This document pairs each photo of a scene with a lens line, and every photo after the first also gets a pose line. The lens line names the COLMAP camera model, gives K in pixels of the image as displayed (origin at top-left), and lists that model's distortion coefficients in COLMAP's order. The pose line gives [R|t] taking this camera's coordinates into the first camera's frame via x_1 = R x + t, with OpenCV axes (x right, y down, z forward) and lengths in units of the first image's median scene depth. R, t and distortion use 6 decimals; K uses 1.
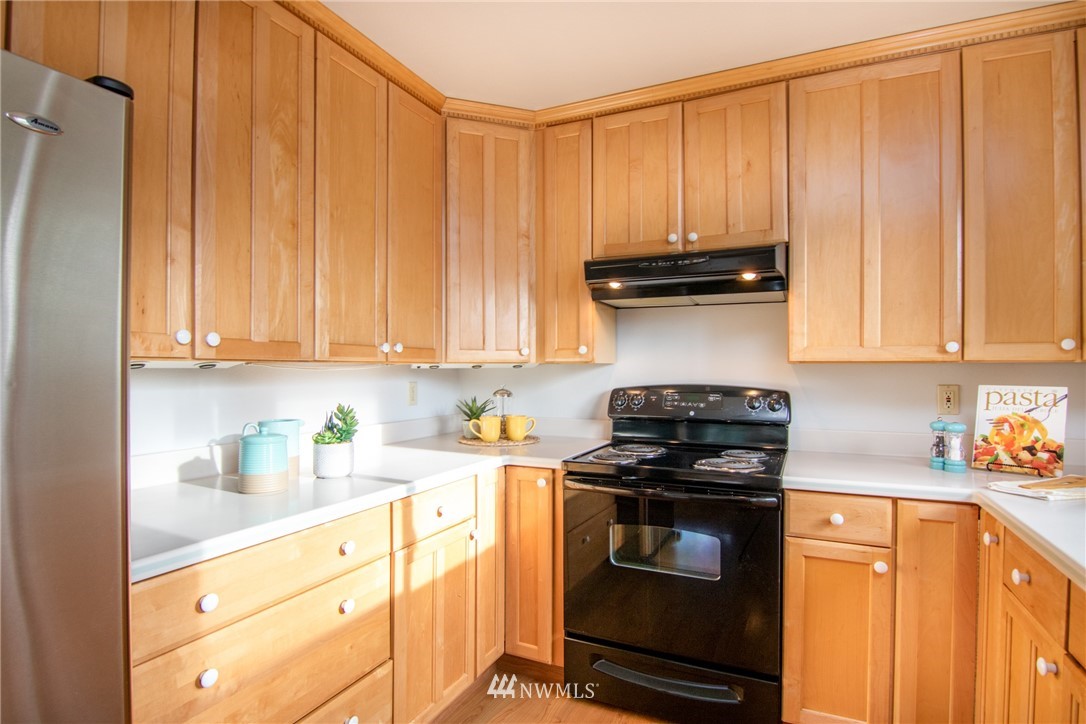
lens RADIAL K [[556.9, 0, 543.0], [0, 556.9, 362.0], [0, 0, 1]] dist [-0.020009, -0.000077]
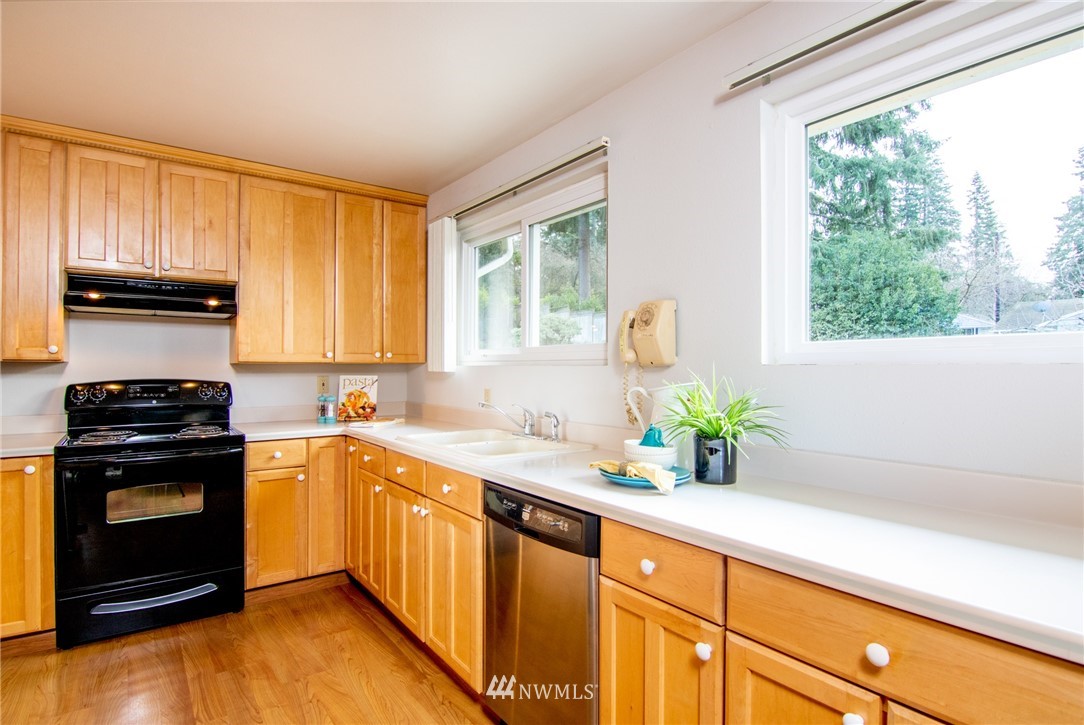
lens RADIAL K [[555.9, 0, 542.0], [0, 555.9, 362.5], [0, 0, 1]] dist [-0.020009, -0.000077]
pose [[0.449678, 0.010649, 0.893127, -0.577728], [-0.004254, 0.999943, -0.009781, 0.013595], [-0.893181, 0.000599, 0.449697, -0.450866]]
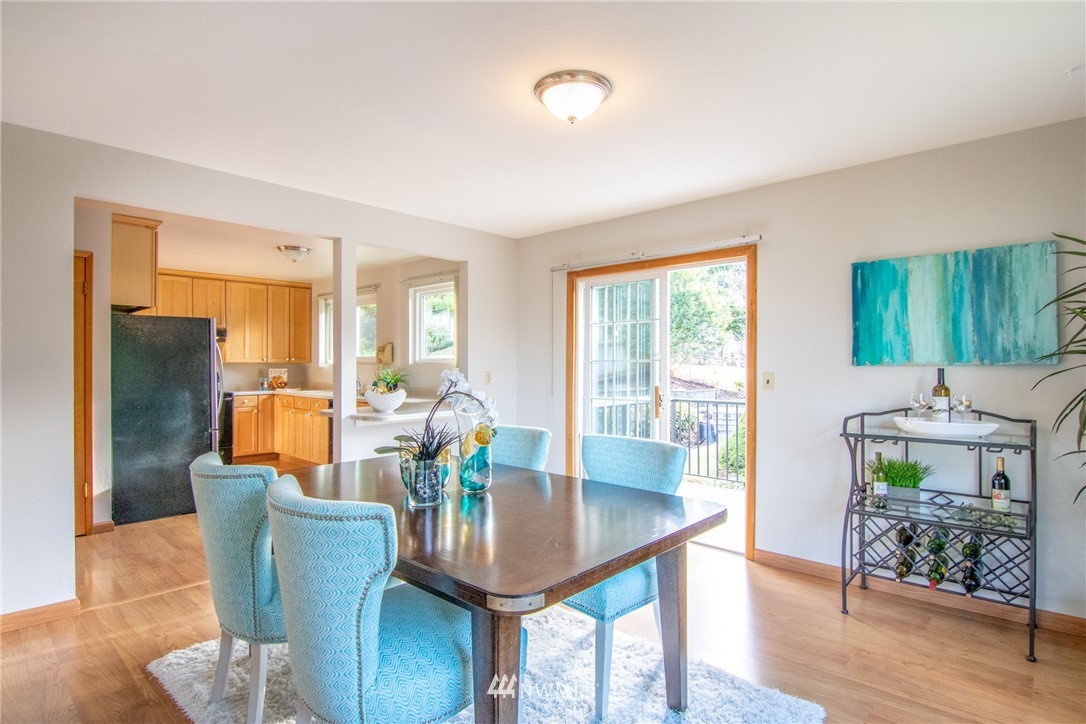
lens RADIAL K [[556.9, 0, 543.0], [0, 556.9, 362.0], [0, 0, 1]] dist [-0.020009, -0.000077]
pose [[0.274659, 0.005394, 0.961526, -2.596599], [-0.001144, 0.999985, -0.005283, 0.012830], [-0.961541, 0.000351, 0.274662, -2.068687]]
